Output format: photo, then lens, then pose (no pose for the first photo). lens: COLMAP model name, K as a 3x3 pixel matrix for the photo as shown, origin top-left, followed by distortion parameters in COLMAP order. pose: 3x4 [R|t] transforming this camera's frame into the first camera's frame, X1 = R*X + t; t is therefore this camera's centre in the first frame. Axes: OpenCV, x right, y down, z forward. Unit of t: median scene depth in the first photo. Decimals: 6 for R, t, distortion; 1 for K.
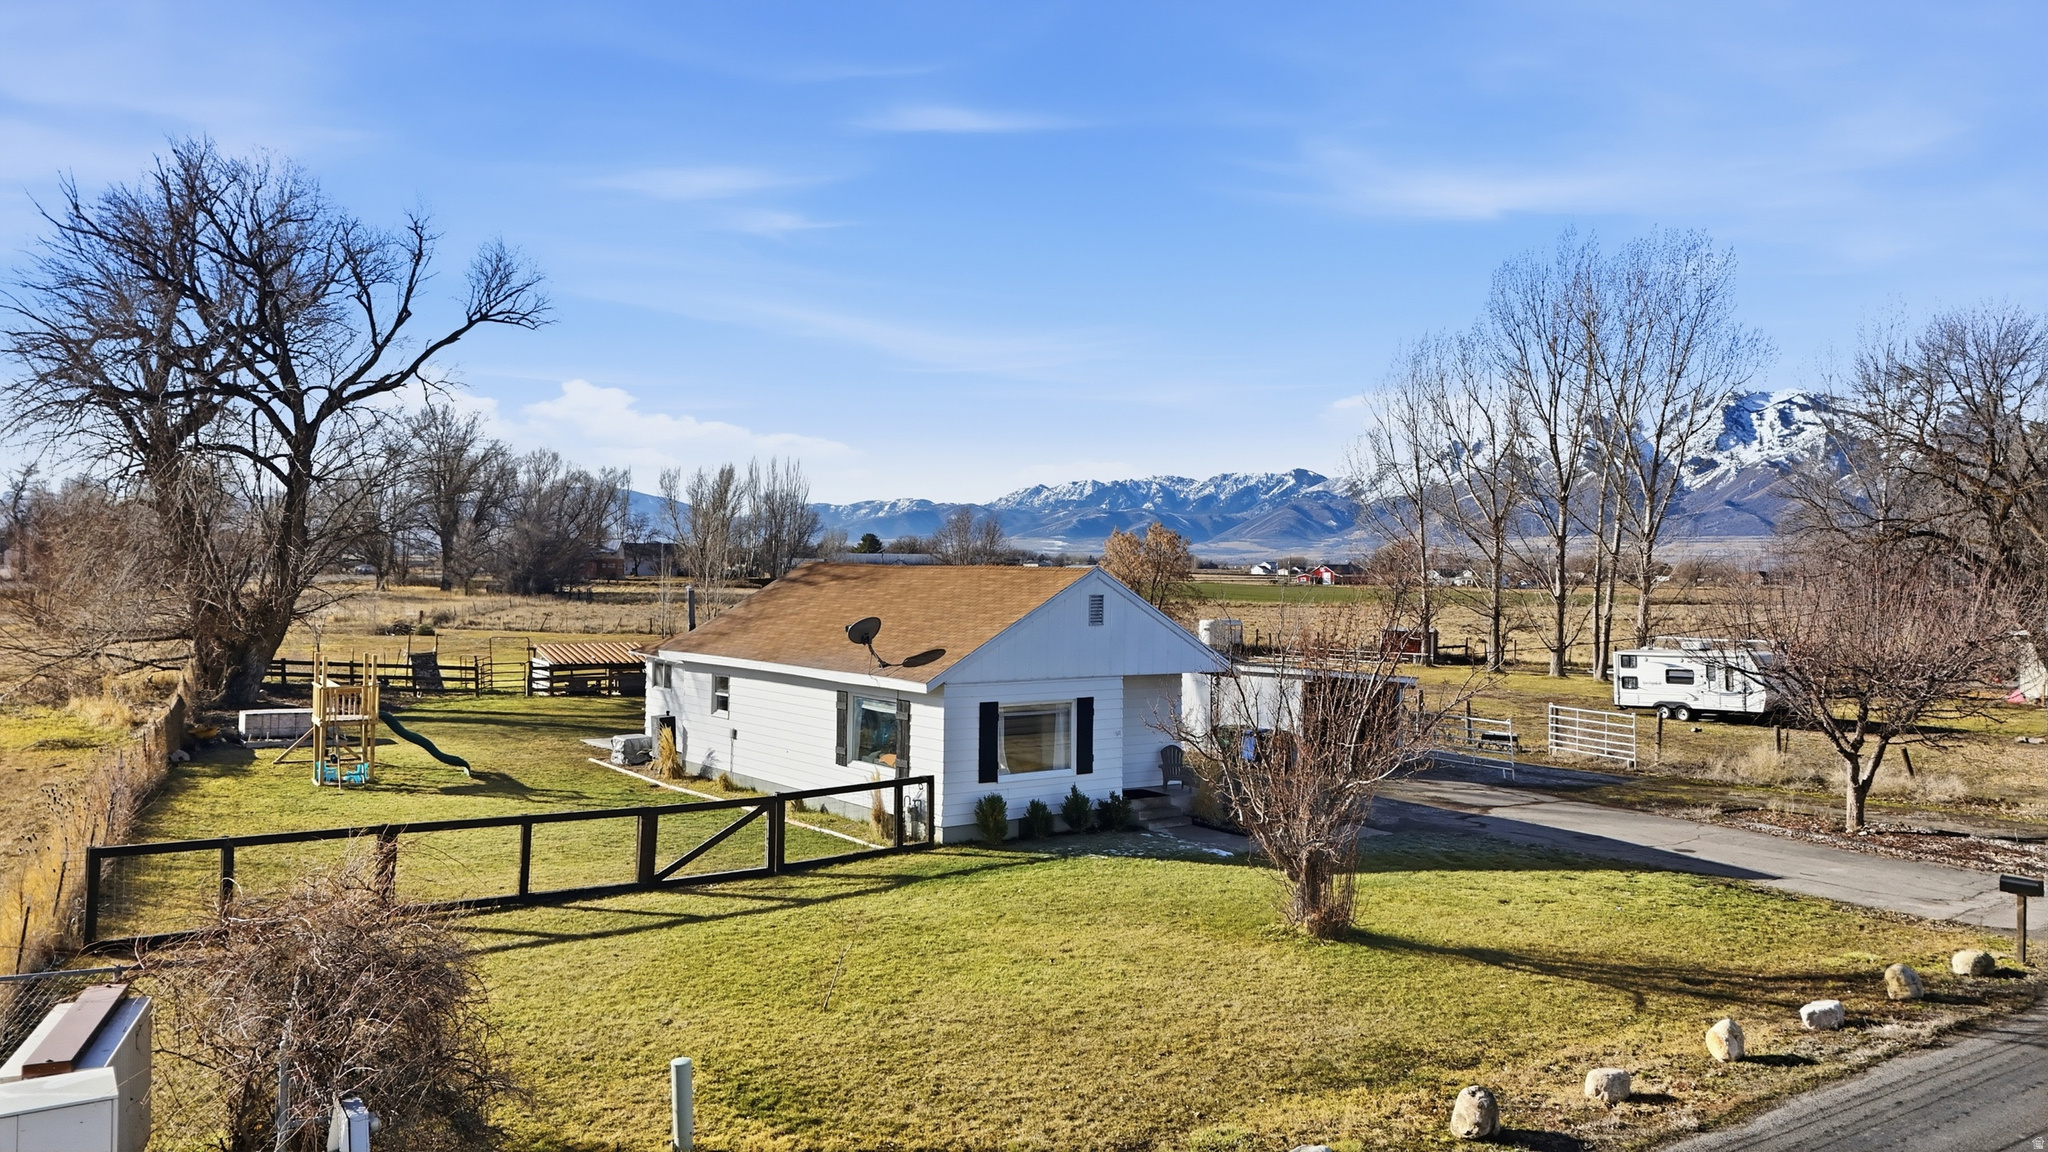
lens RADIAL K [[1513.6, 0, 1023.5], [0, 1513.6, 572.5], [0, 0, 1]] dist [0.044298, 0.000137]
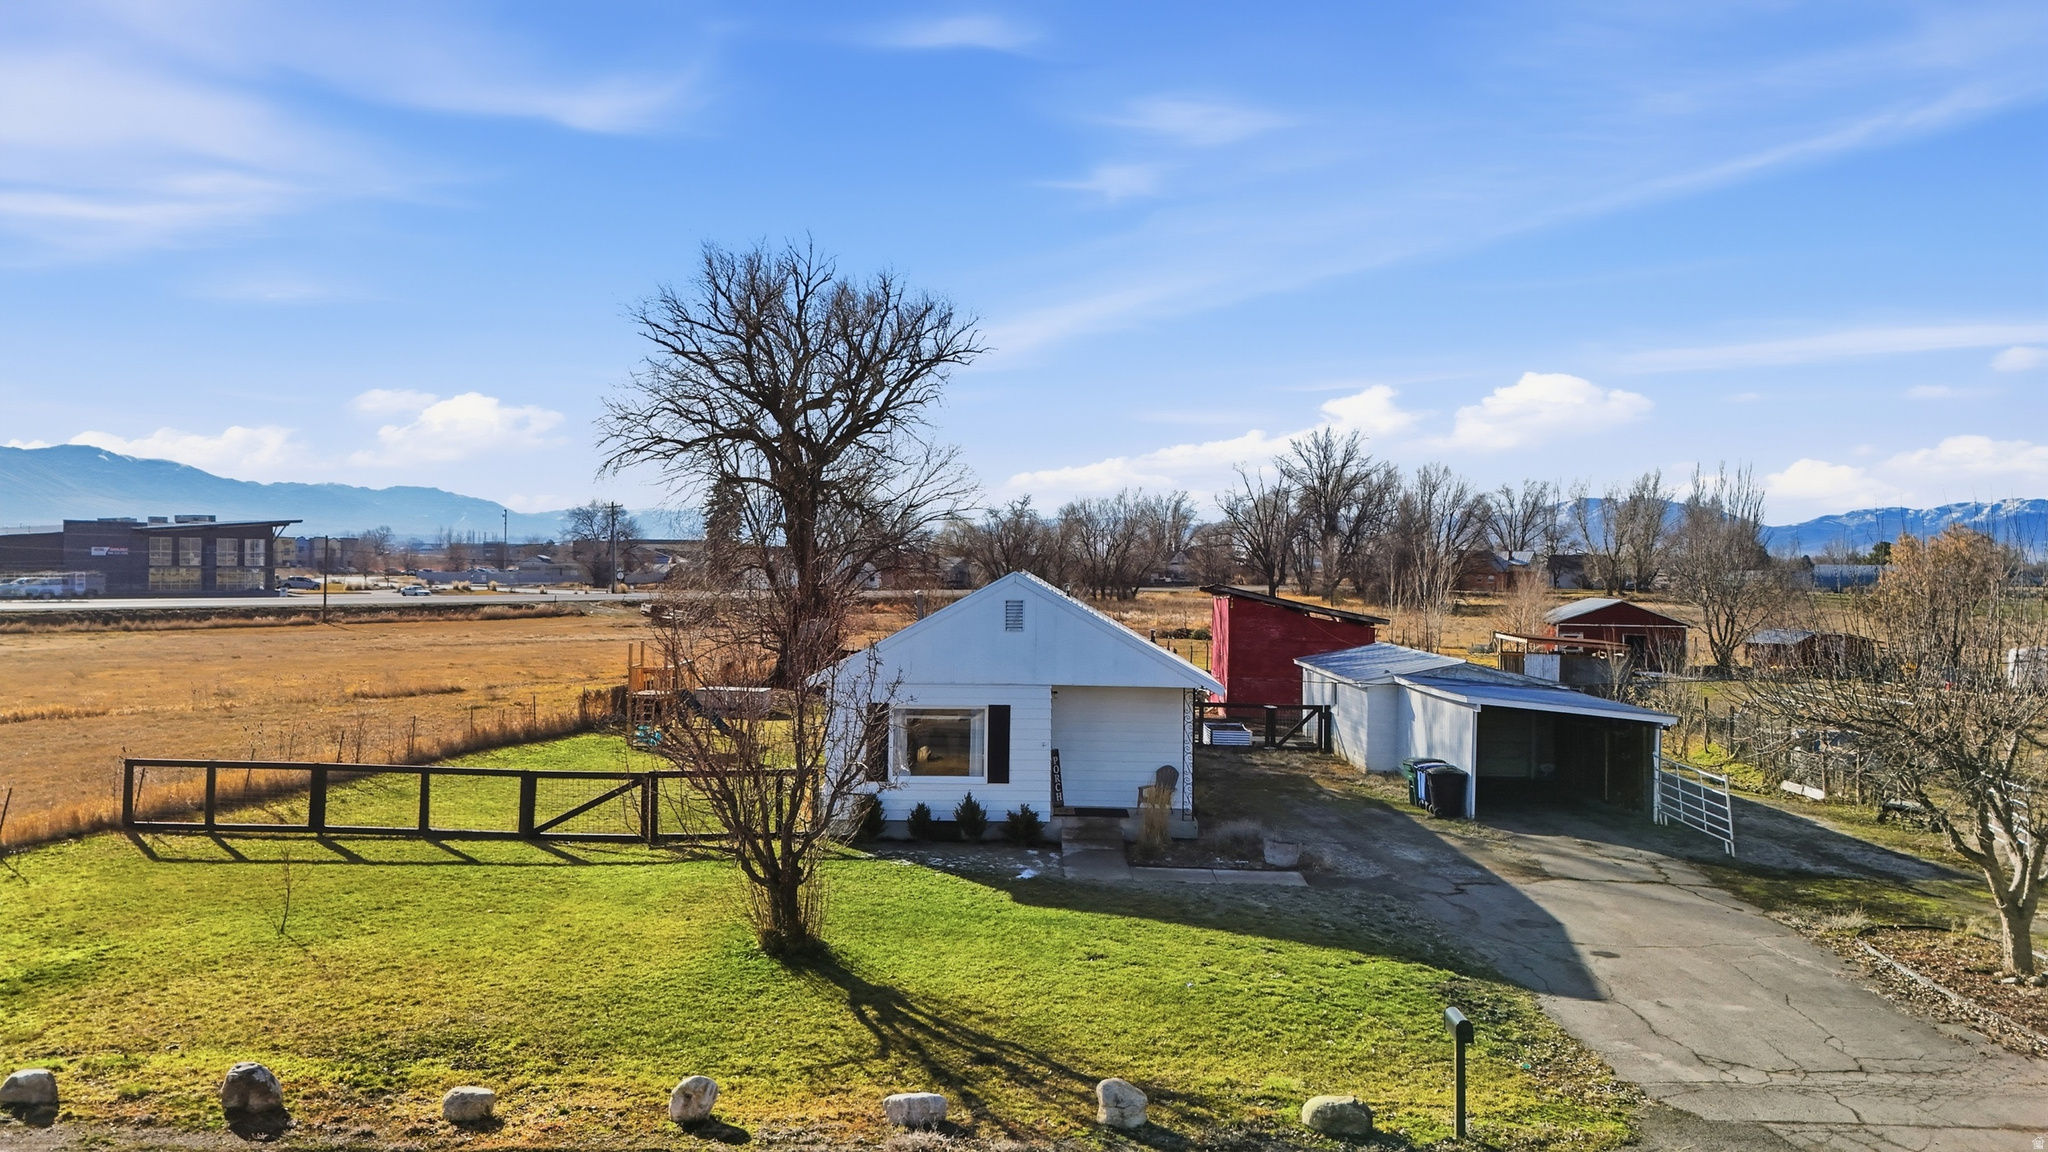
lens RADIAL K [[1513.6, 0, 1024.2], [0, 1513.6, 577.5], [0, 0, 1]] dist [0.044298, 0.000137]
pose [[0.788021, 0.000806, -0.615648, 0.668429], [-0.004414, 0.999981, -0.004341, 0.004184], [0.615633, 0.006138, 0.788009, 0.244871]]
